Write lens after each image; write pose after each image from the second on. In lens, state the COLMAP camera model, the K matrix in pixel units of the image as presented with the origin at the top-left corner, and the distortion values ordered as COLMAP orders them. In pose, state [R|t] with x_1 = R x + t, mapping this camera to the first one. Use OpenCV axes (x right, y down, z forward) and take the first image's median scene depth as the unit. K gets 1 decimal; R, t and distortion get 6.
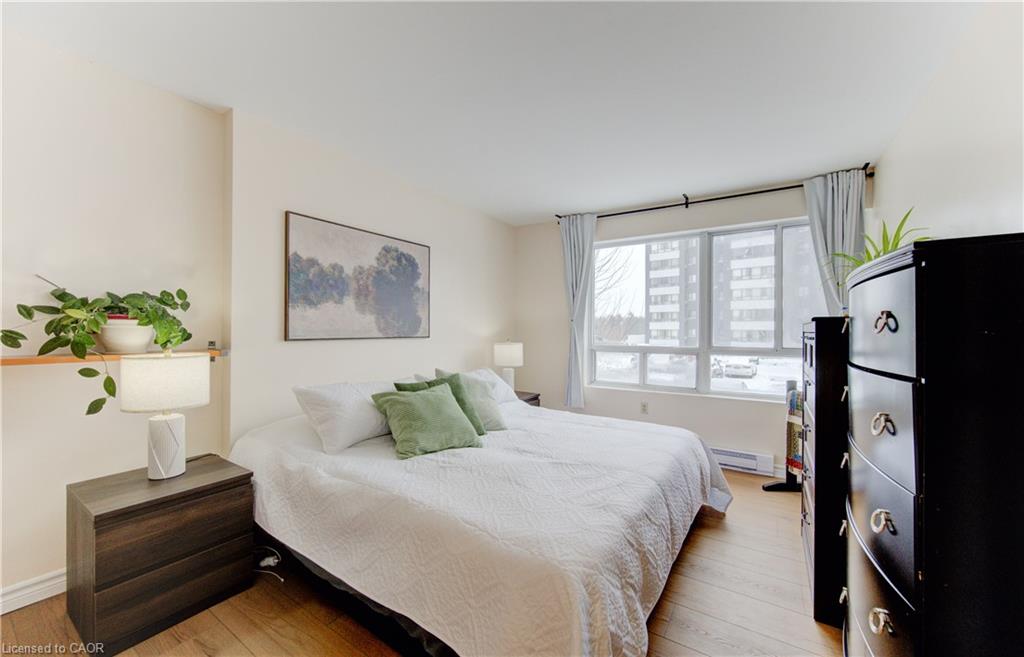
lens RADIAL K [[388.3, 0, 512.0], [0, 388.3, 328.5], [0, 0, 1]] dist [-0.000354, -0.000043]
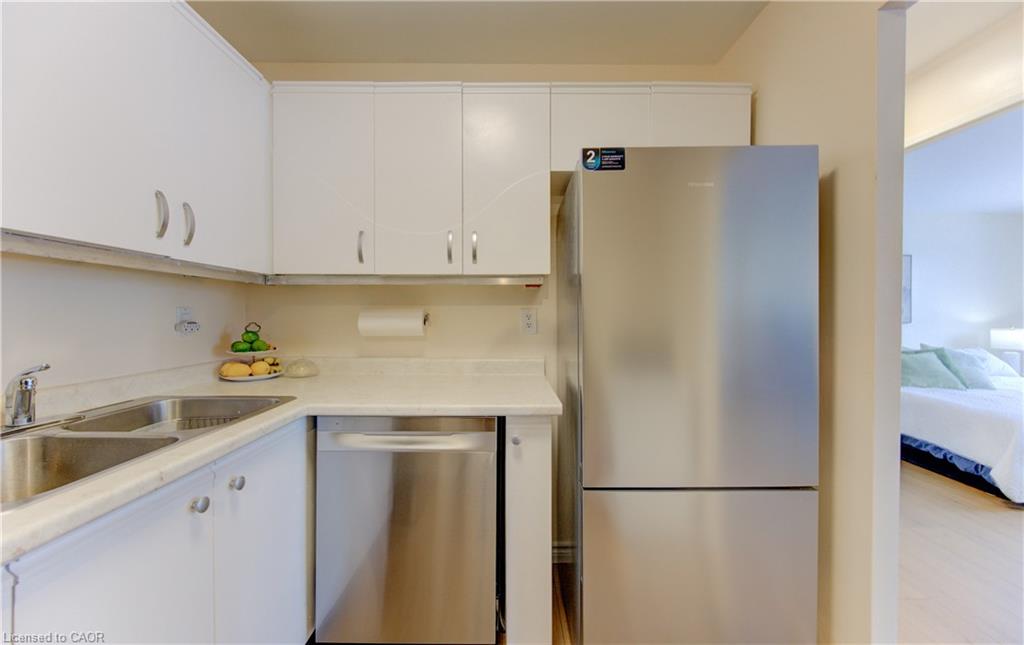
lens RADIAL K [[380.4, 0, 511.7], [0, 380.4, 318.4], [0, 0, 1]] dist [-0.000521, -0.000065]
pose [[0.550412, 0.000701, -0.834893, 0.133024], [0.005831, 0.999972, 0.004684, -0.007482], [0.834873, -0.007446, 0.550393, -0.941714]]
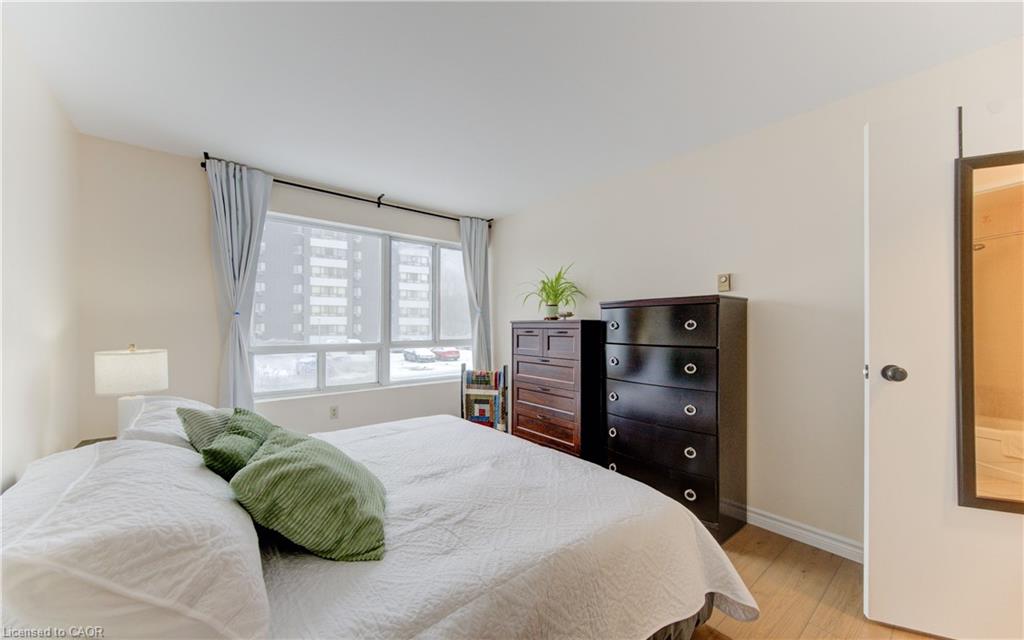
lens RADIAL K [[390.1, 0, 512.0], [0, 390.1, 320.0], [0, 0, 1]] dist [0.000056, -0.000008]
pose [[0.288600, 0.009651, 0.957401, -0.458674], [-0.004089, 0.999952, -0.008848, -0.004332], [-0.957441, -0.001361, 0.288626, 0.382941]]
